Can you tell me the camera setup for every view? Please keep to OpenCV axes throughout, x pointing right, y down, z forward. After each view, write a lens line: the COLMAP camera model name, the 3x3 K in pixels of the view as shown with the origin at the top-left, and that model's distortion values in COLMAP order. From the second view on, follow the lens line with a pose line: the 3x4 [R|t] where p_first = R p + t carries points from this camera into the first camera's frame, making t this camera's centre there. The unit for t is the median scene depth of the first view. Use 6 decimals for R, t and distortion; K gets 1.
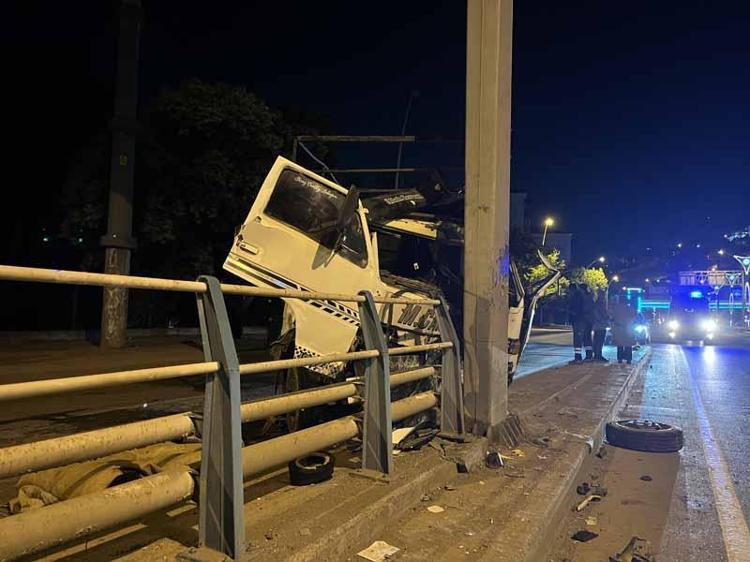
lens RADIAL K [[566.6, 0, 374.9], [0, 566.6, 286.6], [0, 0, 1]] dist [0.048963, -0.052462]
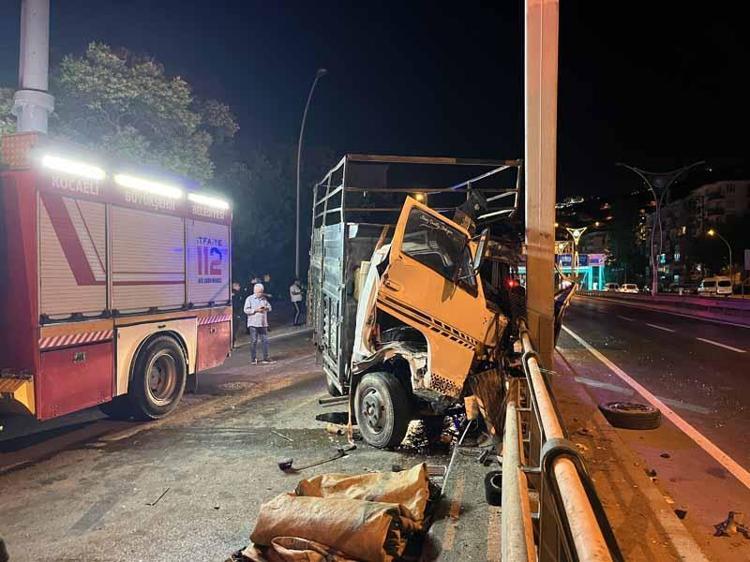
lens RADIAL K [[566.6, 0, 374.9], [0, 566.6, 286.6], [0, 0, 1]] dist [0.048963, -0.052462]
pose [[0.966686, -0.023349, 0.254896, -0.453281], [0.008401, 0.998188, 0.059577, -0.112059], [-0.255826, -0.055451, 0.965131, -0.013177]]
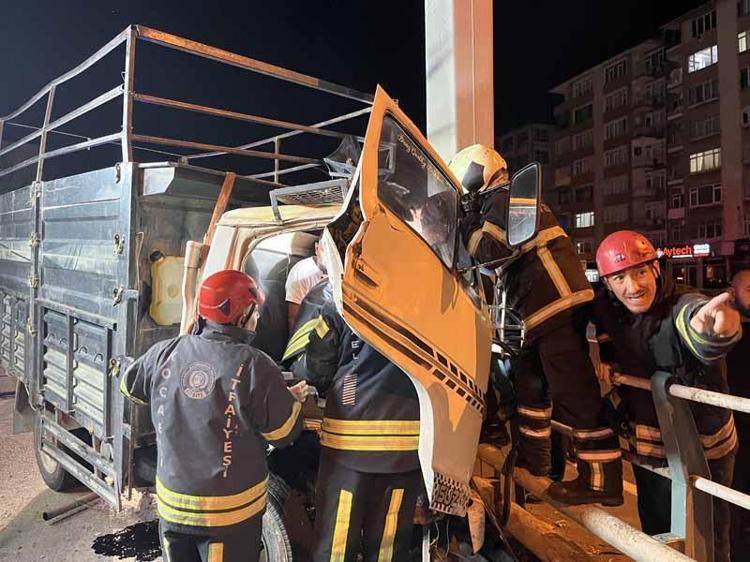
lens RADIAL K [[582.7, 0, 399.2], [0, 582.7, 285.7], [0, 0, 1]] dist [-0.000787, 0.109036]
pose [[0.673287, -0.046301, 0.737930, -0.483214], [0.012488, 0.998607, 0.051263, -0.072476], [-0.739276, -0.025299, 0.672927, 0.572894]]
